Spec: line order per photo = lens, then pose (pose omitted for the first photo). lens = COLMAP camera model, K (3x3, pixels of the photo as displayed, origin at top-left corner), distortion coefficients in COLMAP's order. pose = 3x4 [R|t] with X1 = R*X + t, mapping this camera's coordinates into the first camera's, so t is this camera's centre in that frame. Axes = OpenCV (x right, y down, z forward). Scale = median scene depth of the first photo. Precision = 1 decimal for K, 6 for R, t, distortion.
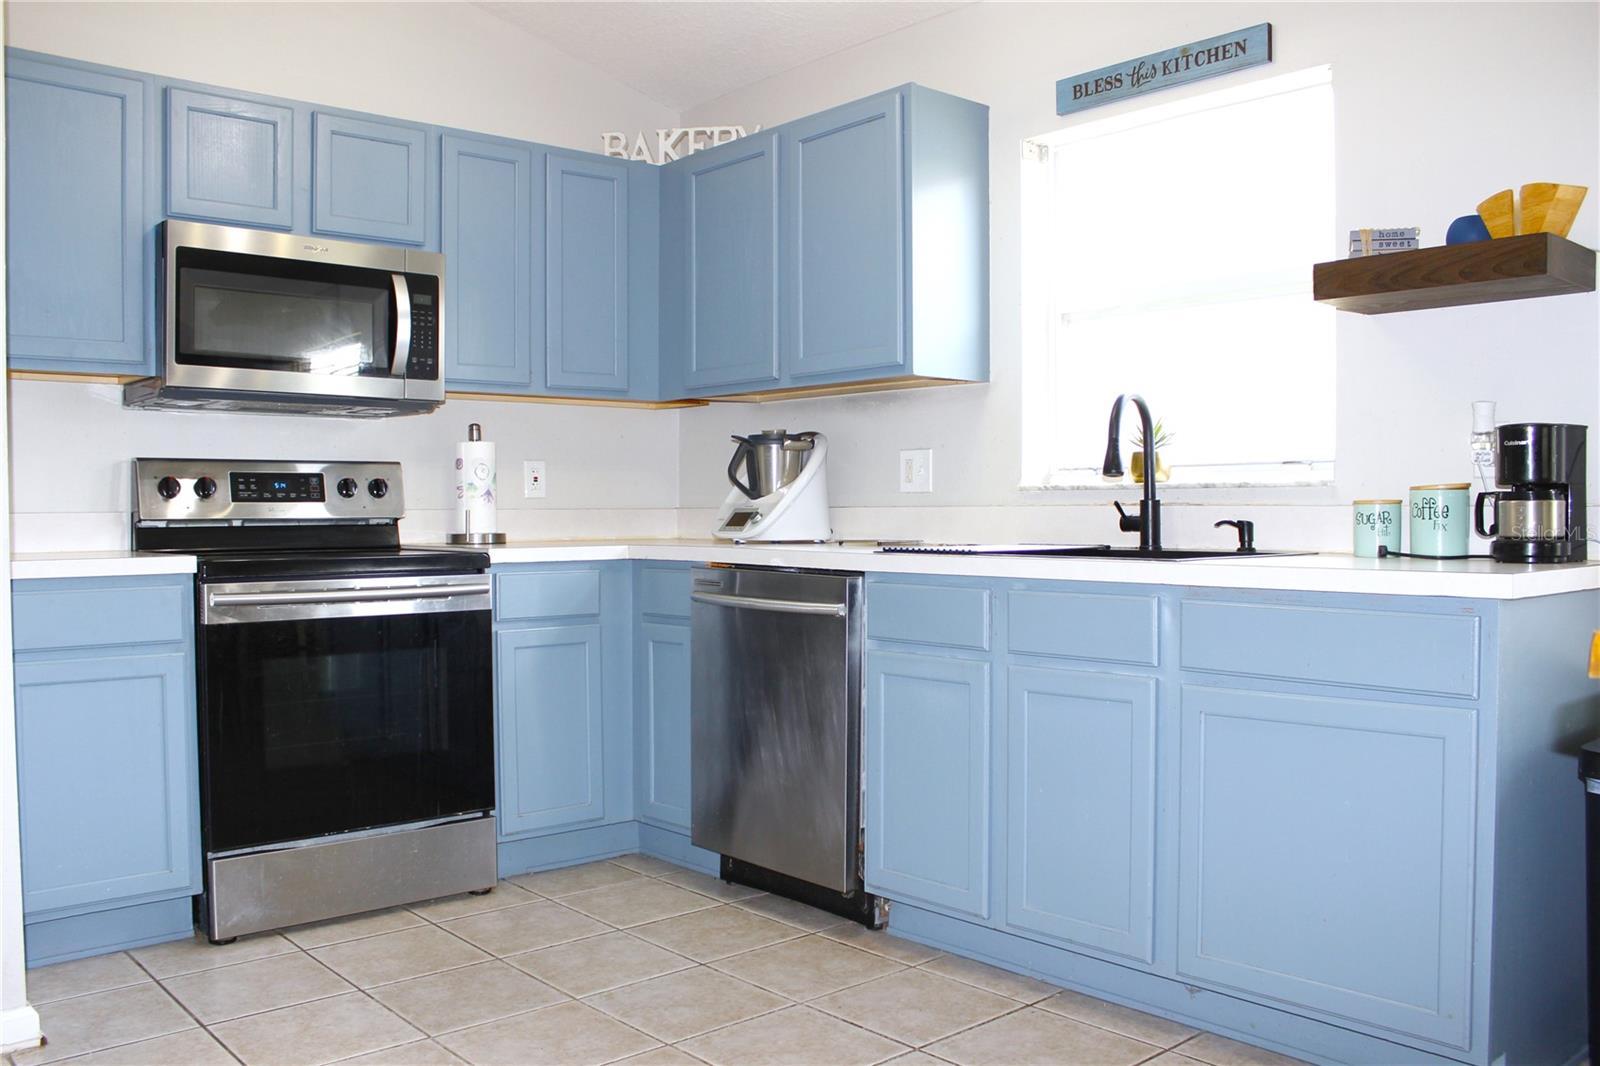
lens RADIAL K [[1326.1, 0, 798.4], [0, 1326.1, 543.0], [0, 0, 1]] dist [-0.144473, 0.113152]
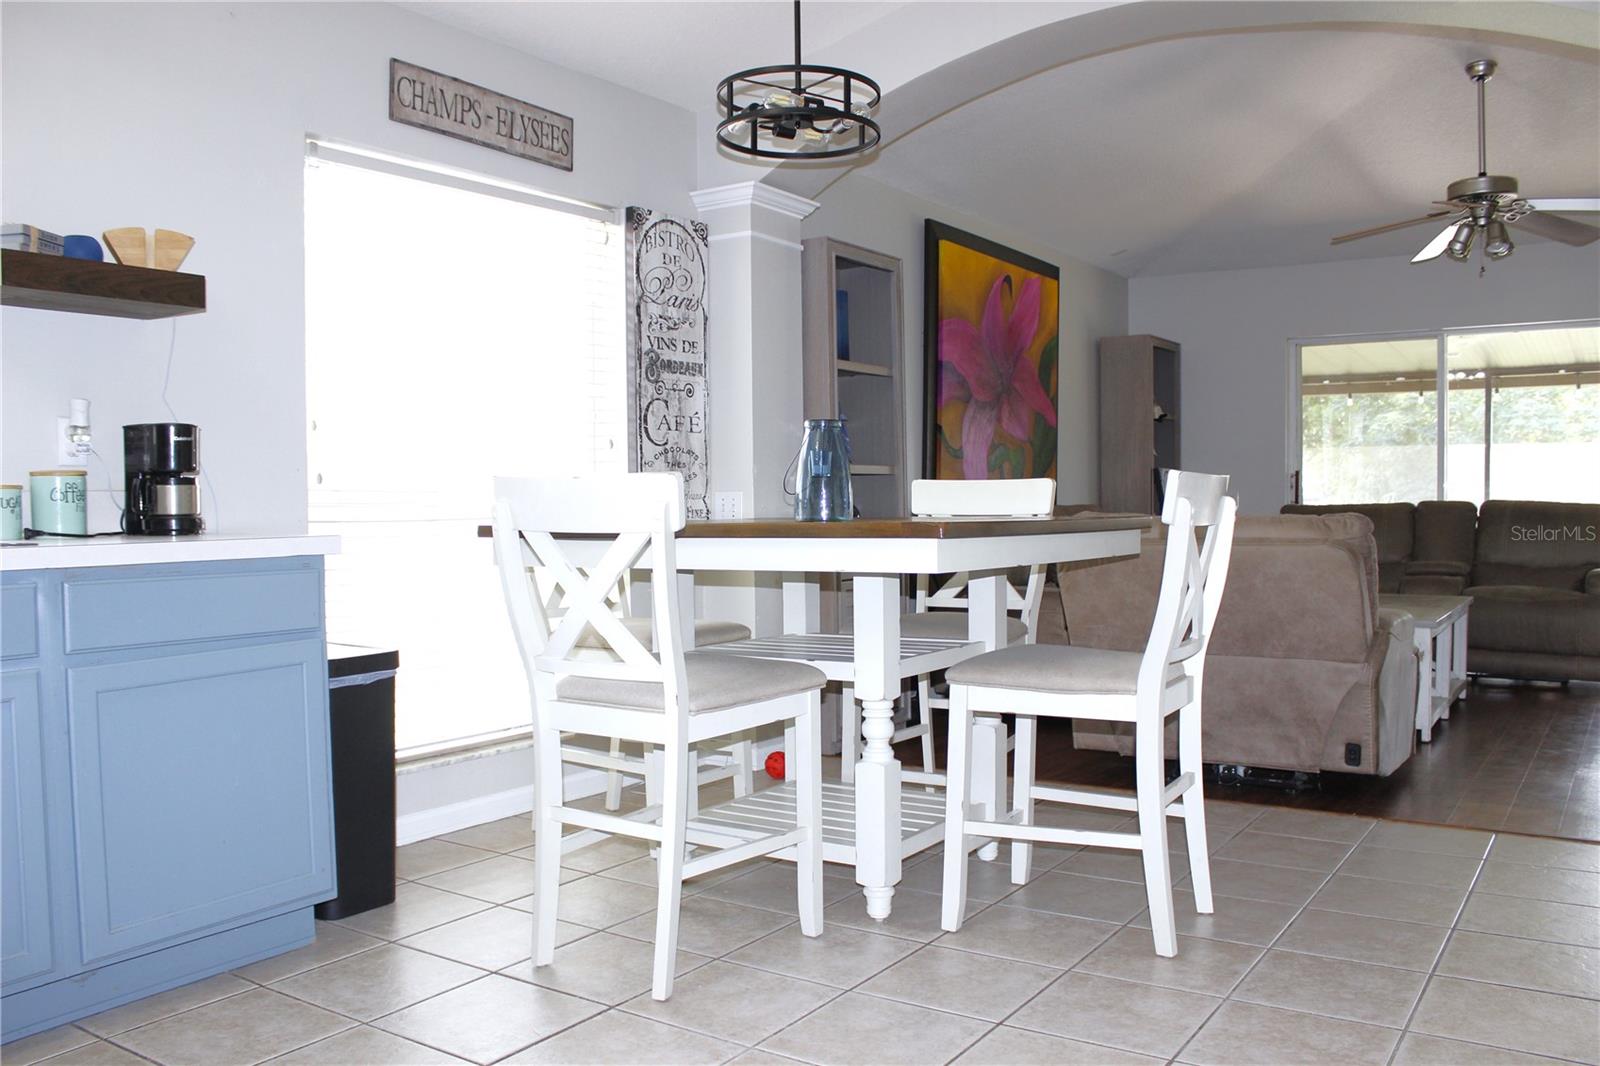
lens RADIAL K [[1326.1, 0, 798.4], [0, 1326.1, 543.0], [0, 0, 1]] dist [-0.144473, 0.113152]
pose [[-0.254063, -0.034716, 0.966564, -0.591790], [0.034463, 0.998396, 0.044918, -0.009287], [-0.966574, 0.044723, -0.252459, 0.544342]]
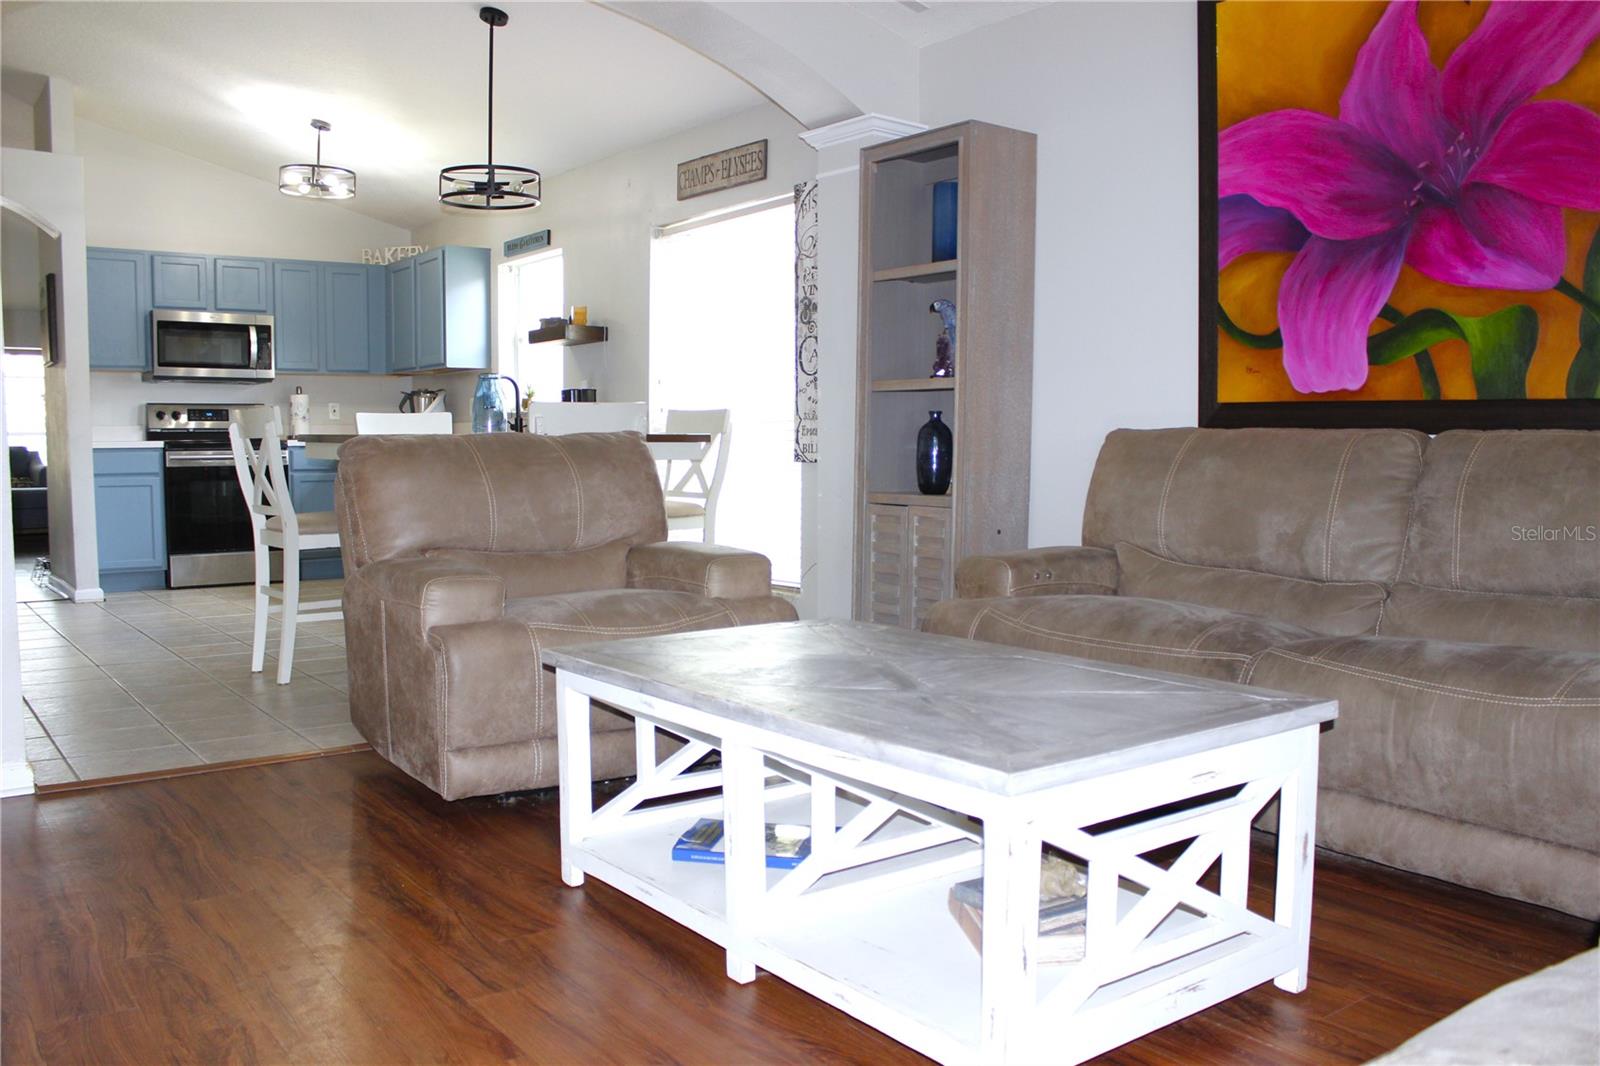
lens RADIAL K [[1326.1, 0, 798.4], [0, 1326.1, 543.0], [0, 0, 1]] dist [-0.144473, 0.113152]
pose [[0.996521, 0.008401, -0.082913, 0.993097], [-0.004382, 0.998812, 0.048531, 0.081298], [0.083222, -0.047999, 0.995374, -1.445583]]
